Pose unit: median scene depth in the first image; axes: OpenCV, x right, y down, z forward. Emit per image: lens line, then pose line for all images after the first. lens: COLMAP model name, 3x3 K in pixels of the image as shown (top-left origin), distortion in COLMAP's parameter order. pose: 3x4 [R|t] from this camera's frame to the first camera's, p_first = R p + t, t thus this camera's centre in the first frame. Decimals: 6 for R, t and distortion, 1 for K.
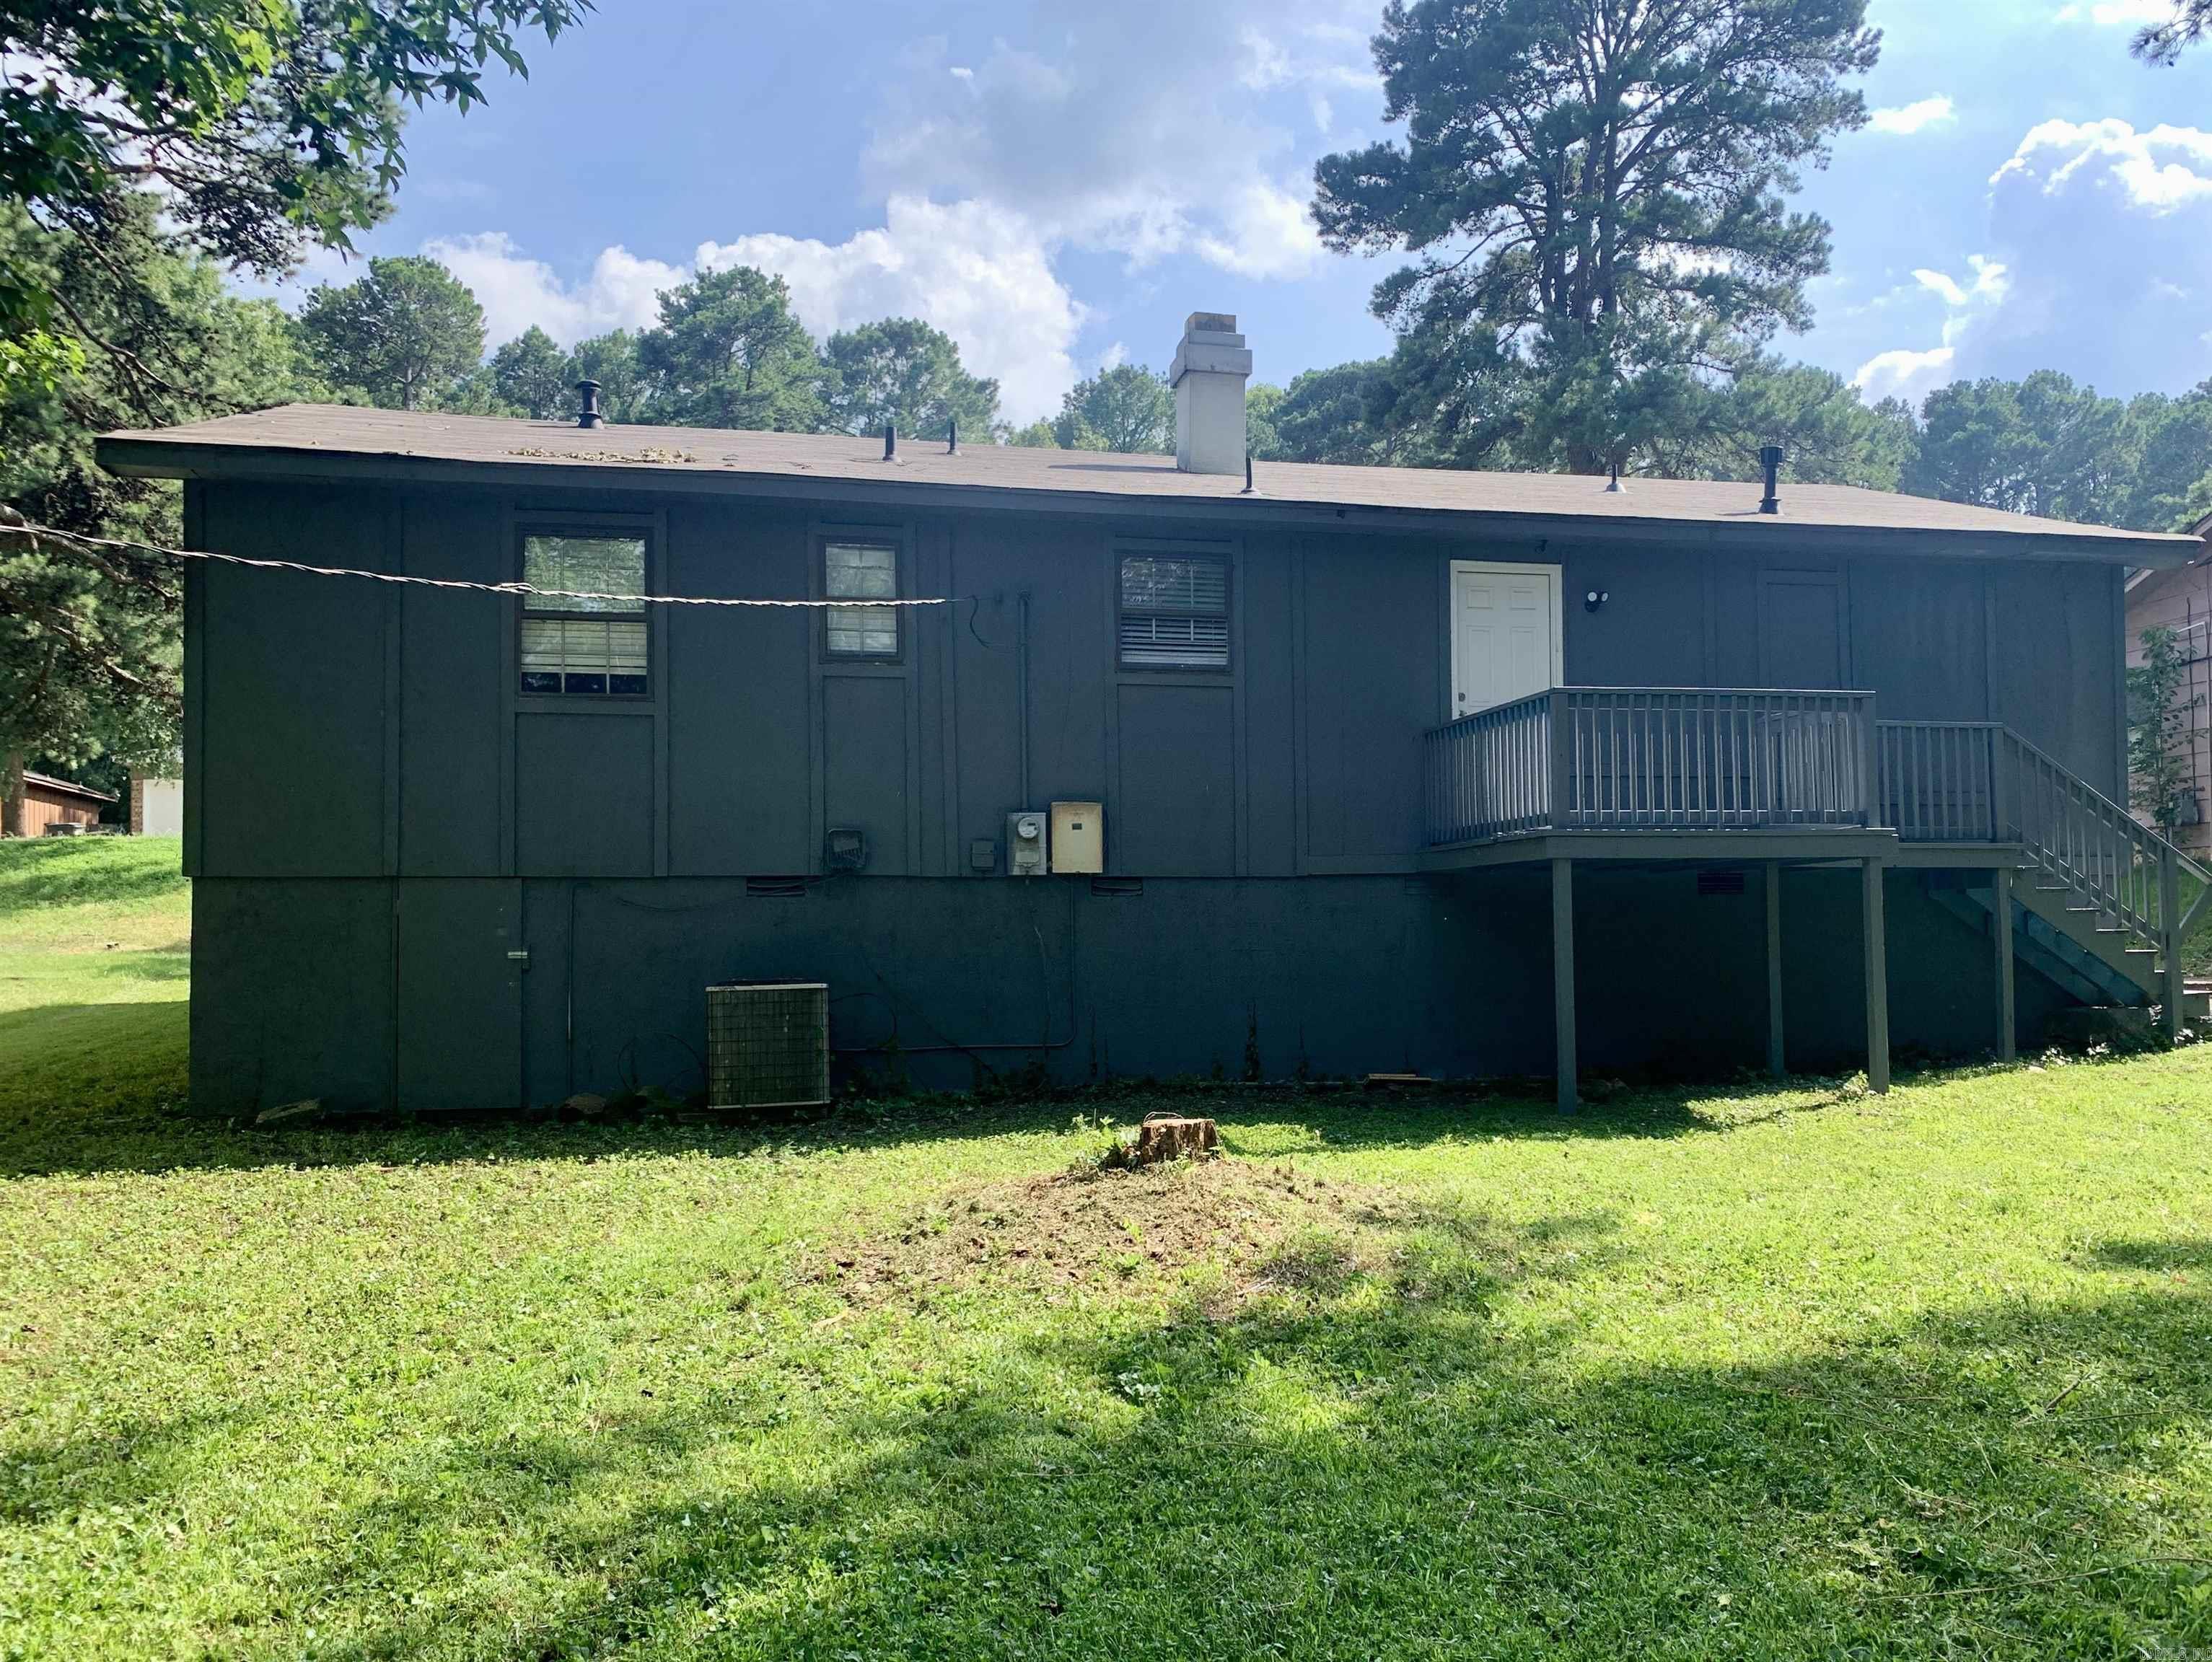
lens RADIAL K [[1725.1, 0, 1106.0], [0, 1725.1, 831.0], [0, 0, 1]] dist [0.101273, -0.176146]
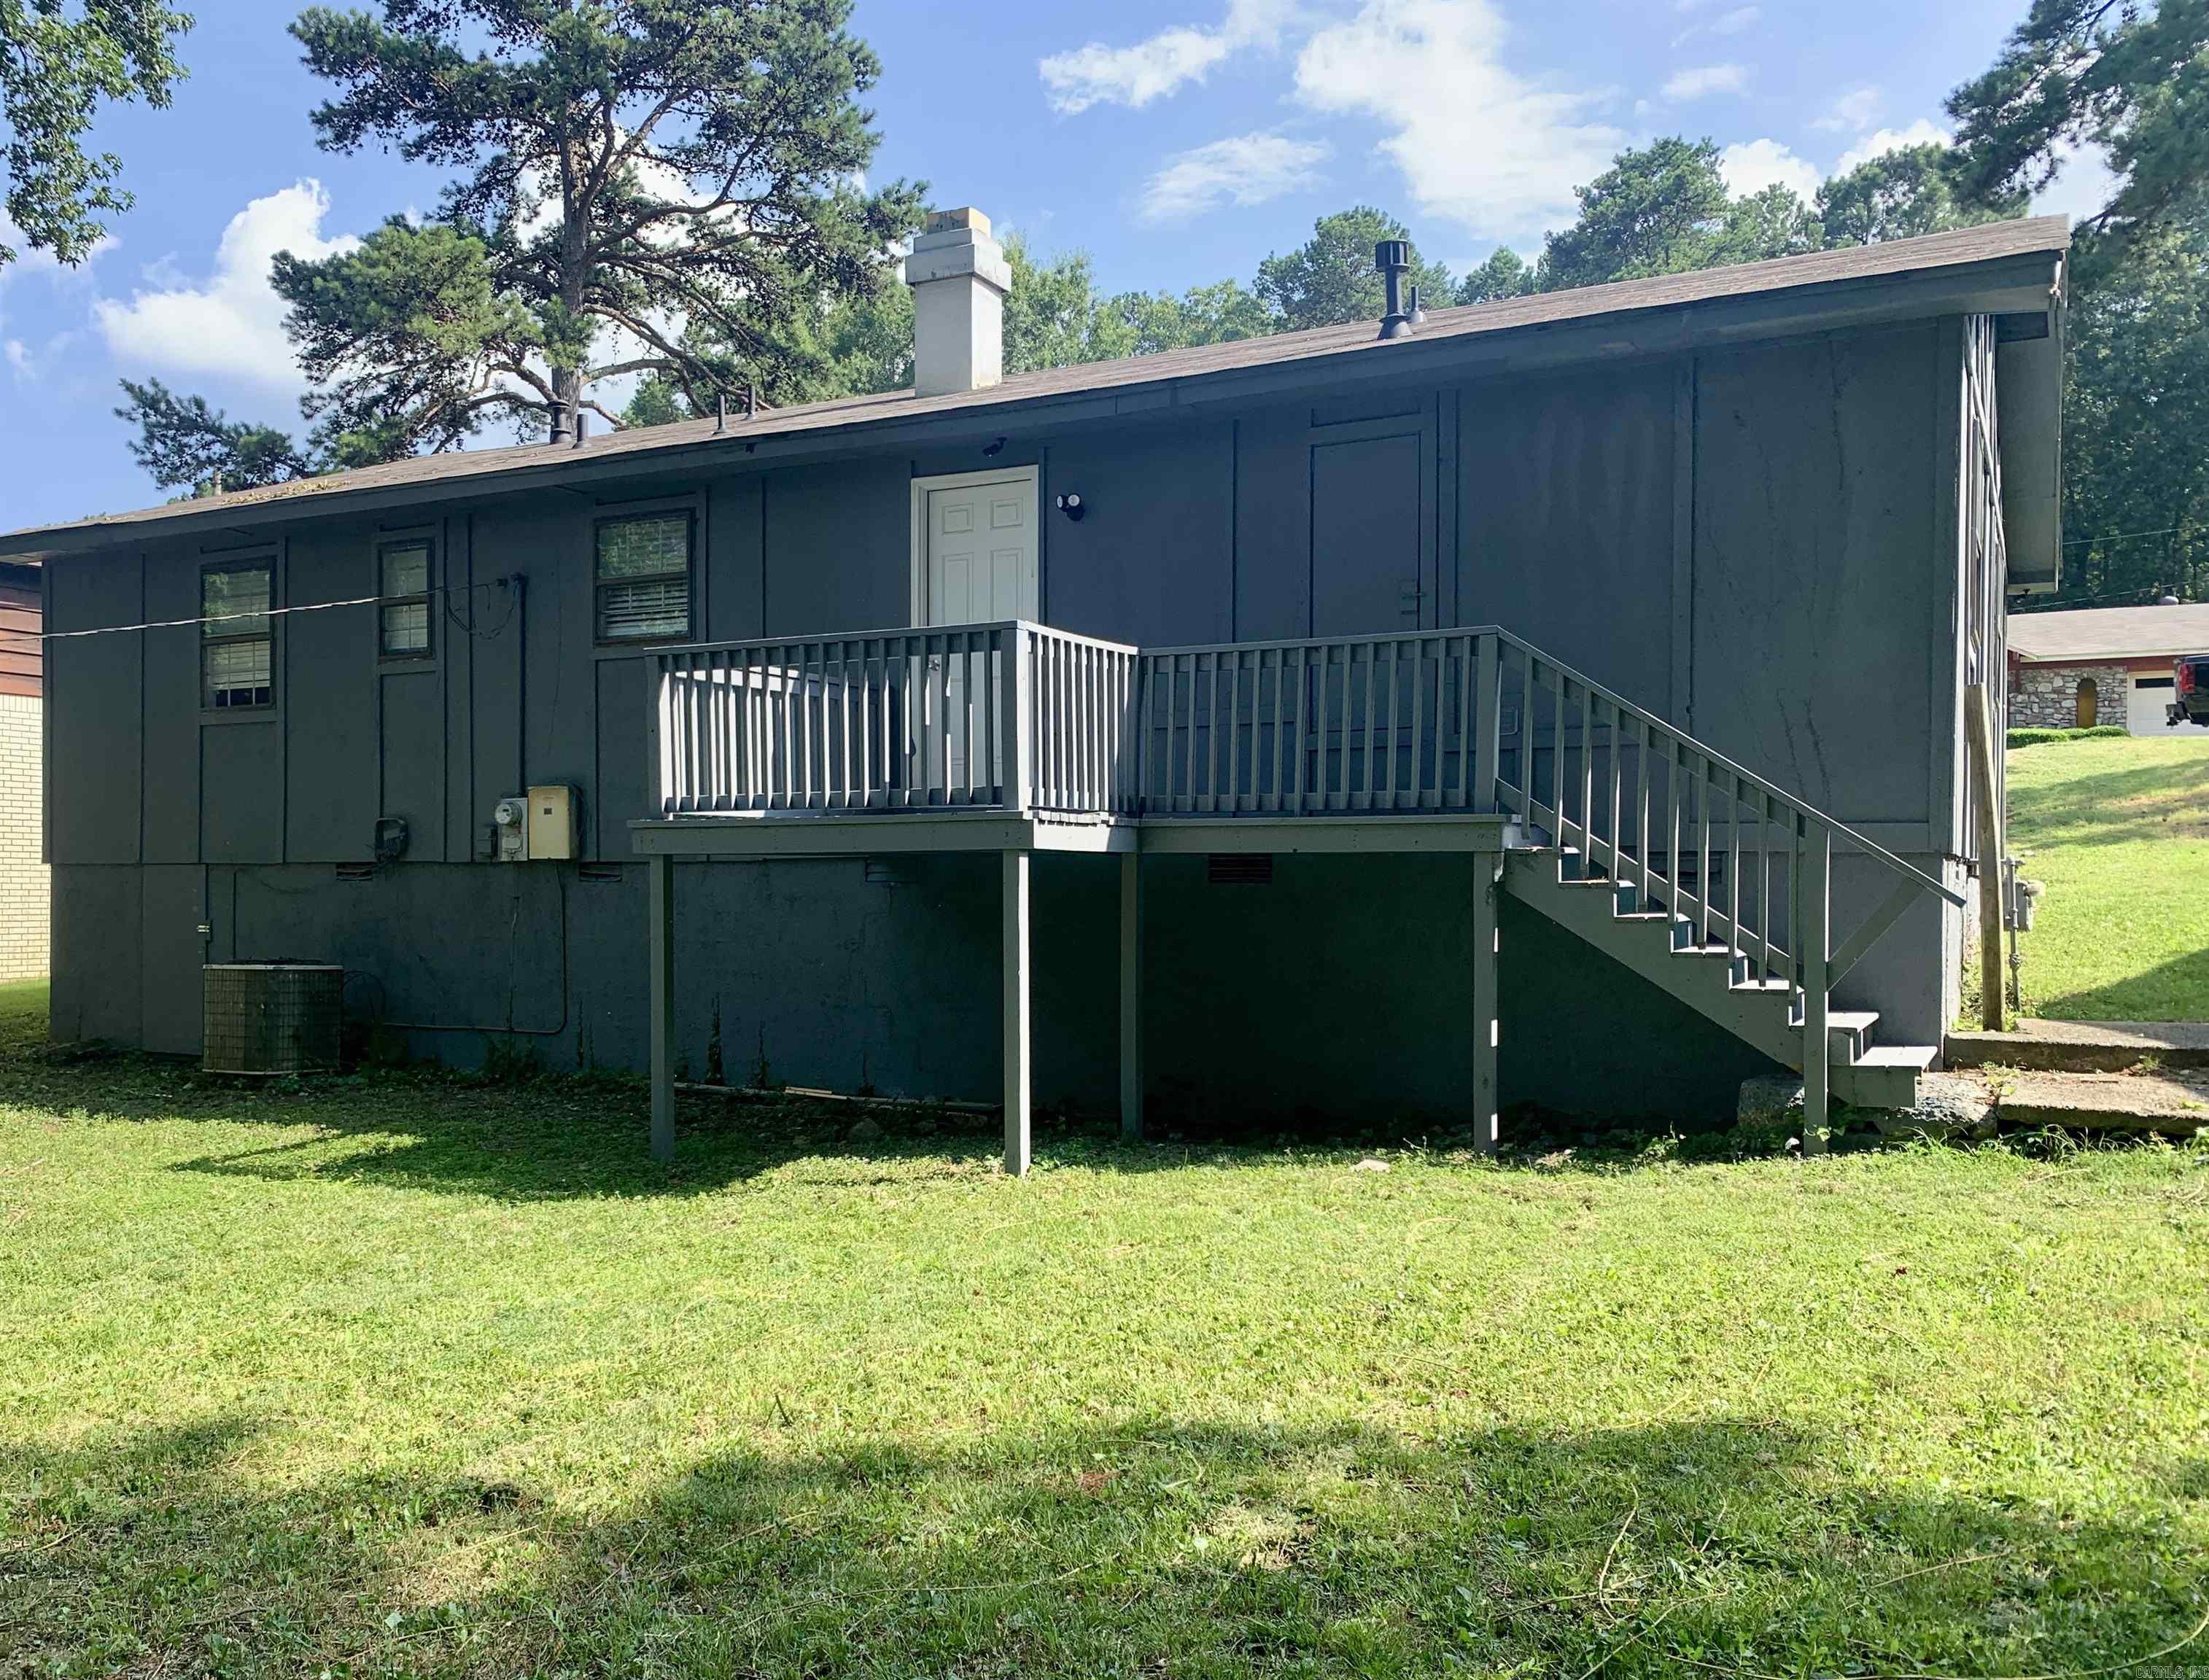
lens RADIAL K [[1780.7, 0, 1104.5], [0, 1780.7, 840.0], [0, 0, 1]] dist [0.003374, -0.058472]
pose [[0.775034, -0.002353, -0.631915, 0.826966], [0.034811, 0.998634, 0.038976, -0.014049], [0.630960, -0.052206, 0.774057, 0.400746]]
